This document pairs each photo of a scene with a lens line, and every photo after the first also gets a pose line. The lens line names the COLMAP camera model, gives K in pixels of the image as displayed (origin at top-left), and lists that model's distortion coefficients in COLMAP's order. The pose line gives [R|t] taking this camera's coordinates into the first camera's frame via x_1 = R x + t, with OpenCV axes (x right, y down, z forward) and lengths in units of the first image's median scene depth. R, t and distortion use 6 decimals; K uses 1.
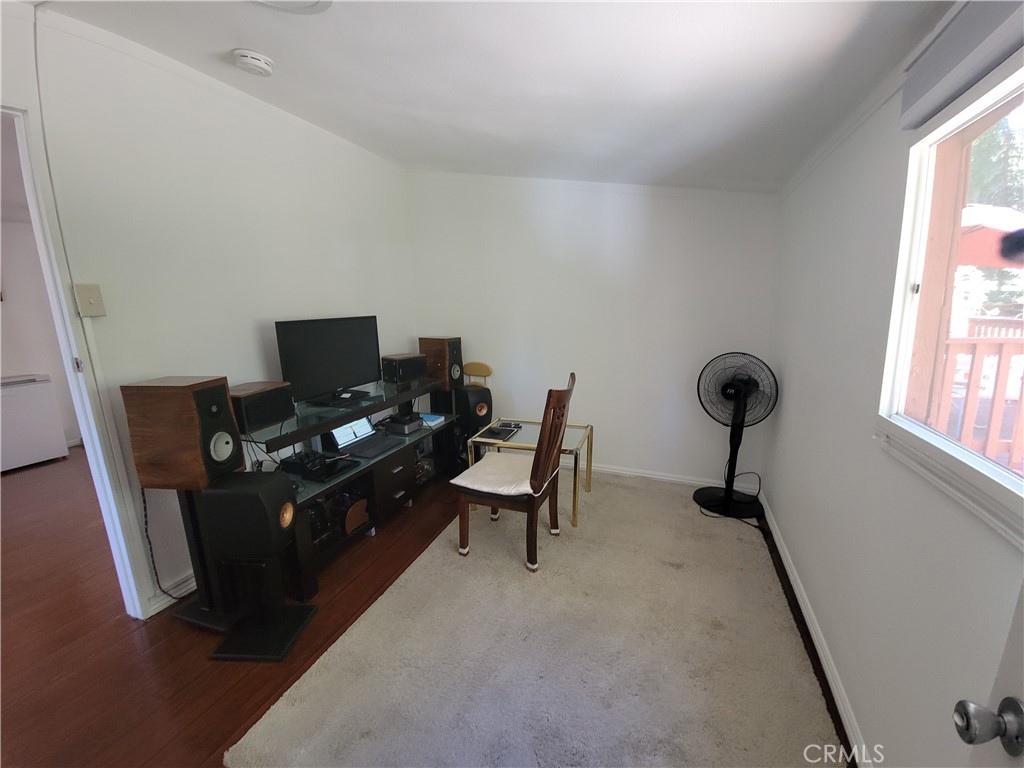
lens RADIAL K [[415.2, 0, 511.4], [0, 415.2, 389.2], [0, 0, 1]] dist [0.007971, -0.003638]
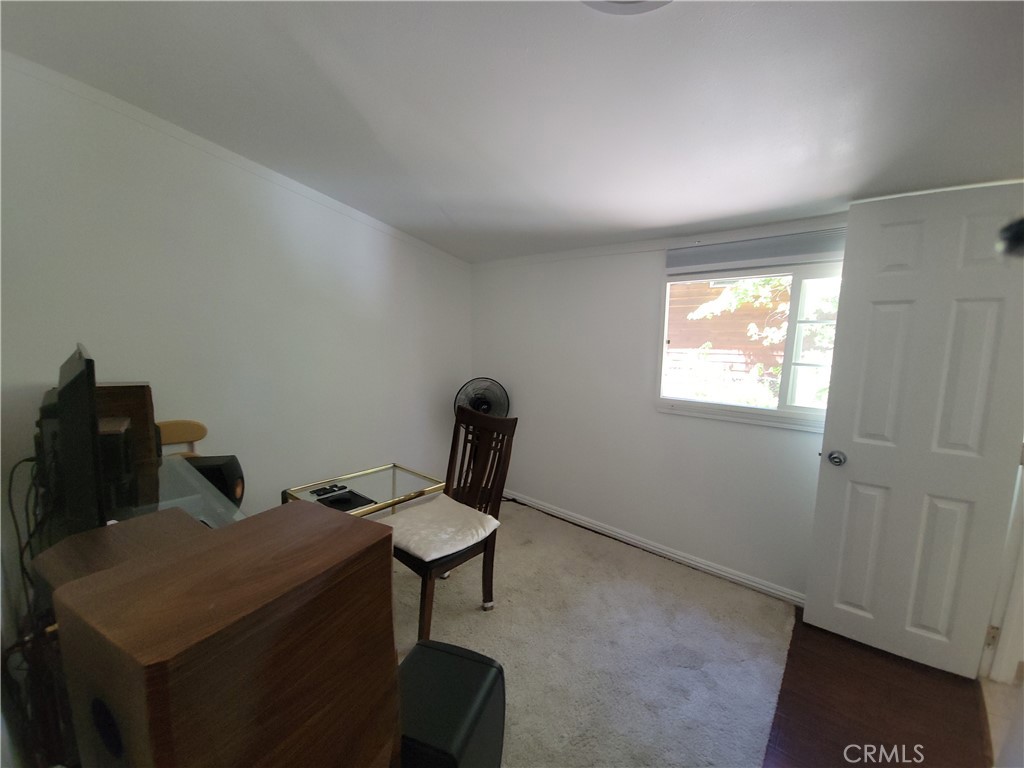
lens RADIAL K [[415.2, 0, 509.7], [0, 415.2, 379.5], [0, 0, 1]] dist [0.007971, -0.003638]
pose [[0.324056, -0.063755, 0.943887, -0.681196], [0.126746, 0.991658, 0.023467, -0.101402], [-0.937509, 0.112030, 0.329433, 0.462046]]
